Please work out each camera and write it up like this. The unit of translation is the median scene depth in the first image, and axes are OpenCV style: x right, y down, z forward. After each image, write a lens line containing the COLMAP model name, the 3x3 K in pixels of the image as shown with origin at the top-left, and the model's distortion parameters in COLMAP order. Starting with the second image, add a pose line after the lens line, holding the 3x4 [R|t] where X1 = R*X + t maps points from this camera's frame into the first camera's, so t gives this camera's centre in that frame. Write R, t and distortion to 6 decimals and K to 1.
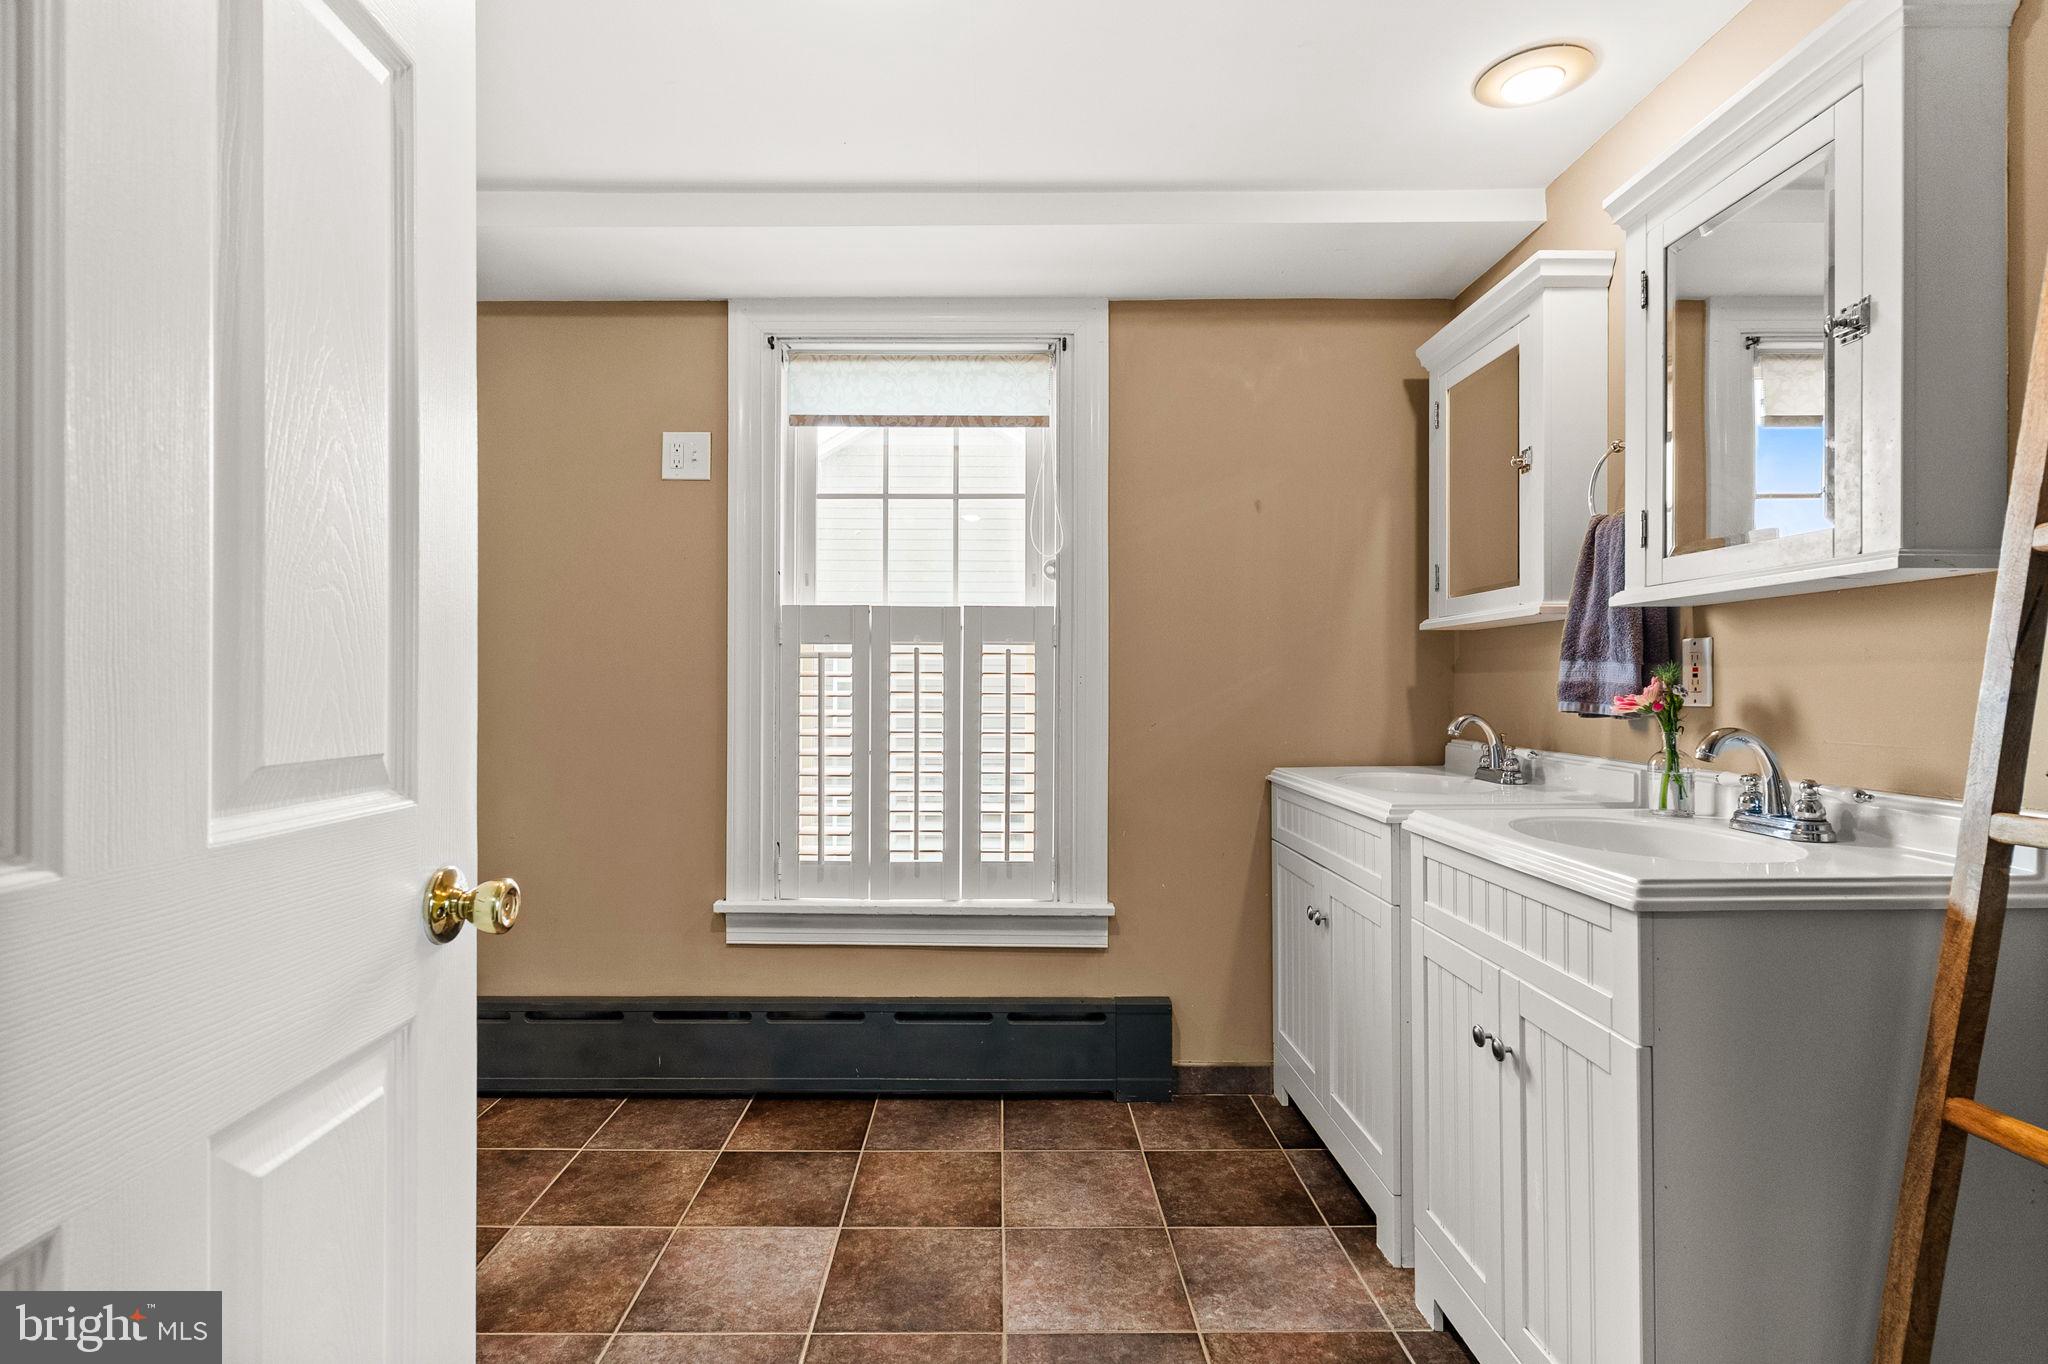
lens RADIAL K [[993.0, 0, 1019.1], [0, 993.0, 683.9], [0, 0, 1]] dist [-0.001738, -0.000680]
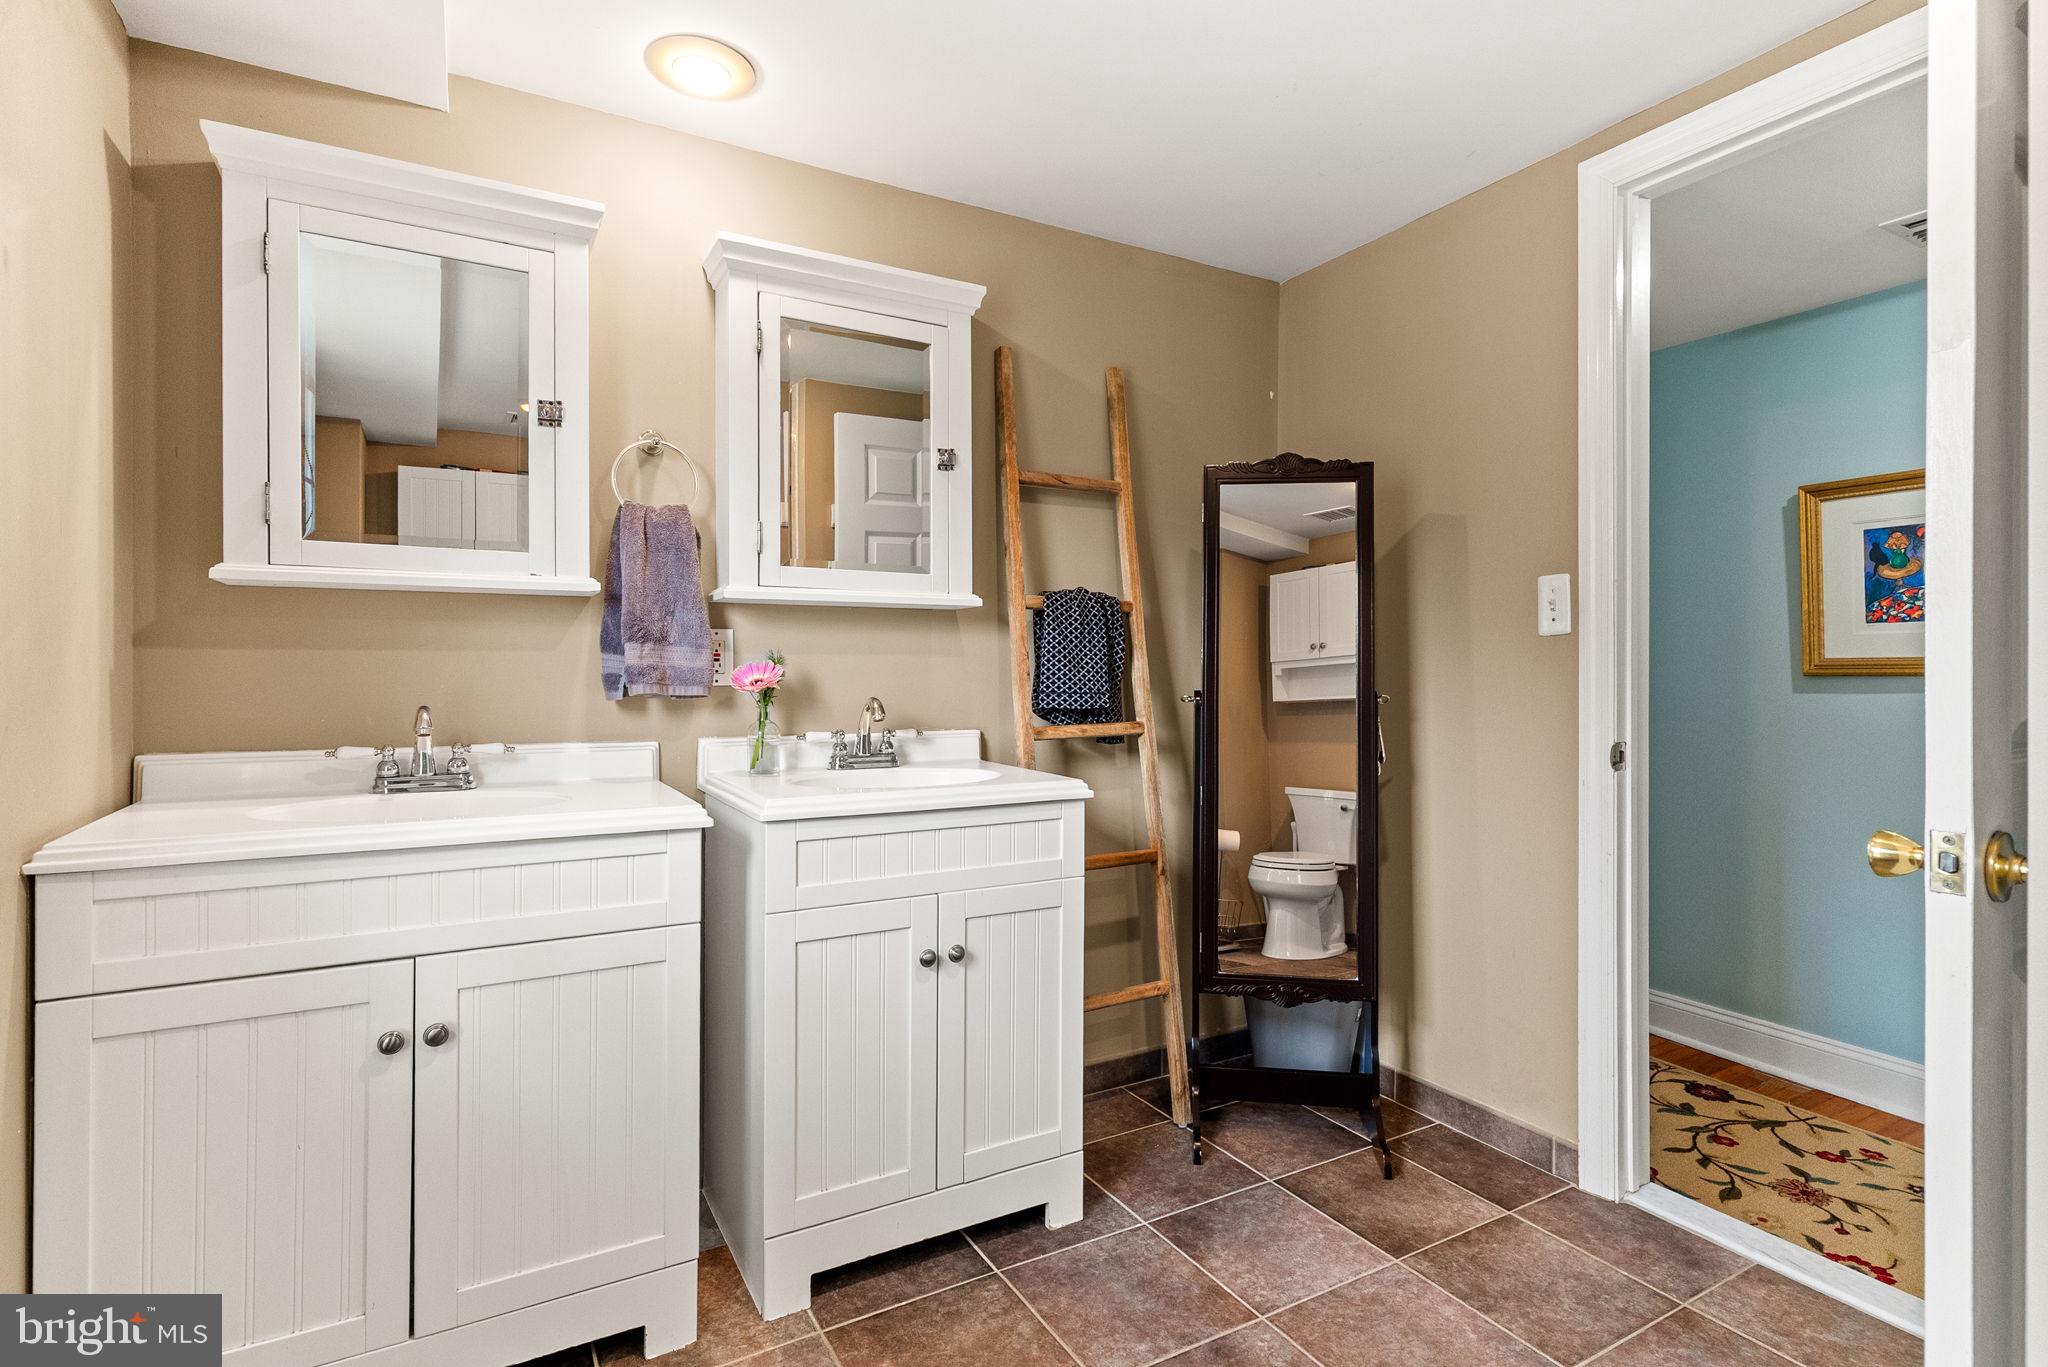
lens RADIAL K [[993.0, 0, 1021.4], [0, 993.0, 673.1], [0, 0, 1]] dist [-0.001738, -0.000680]
pose [[-0.490385, 0.004347, 0.871495, -0.559968], [-0.000299, 0.999987, -0.005156, 0.013440], [-0.871506, -0.002789, -0.490378, 1.293110]]
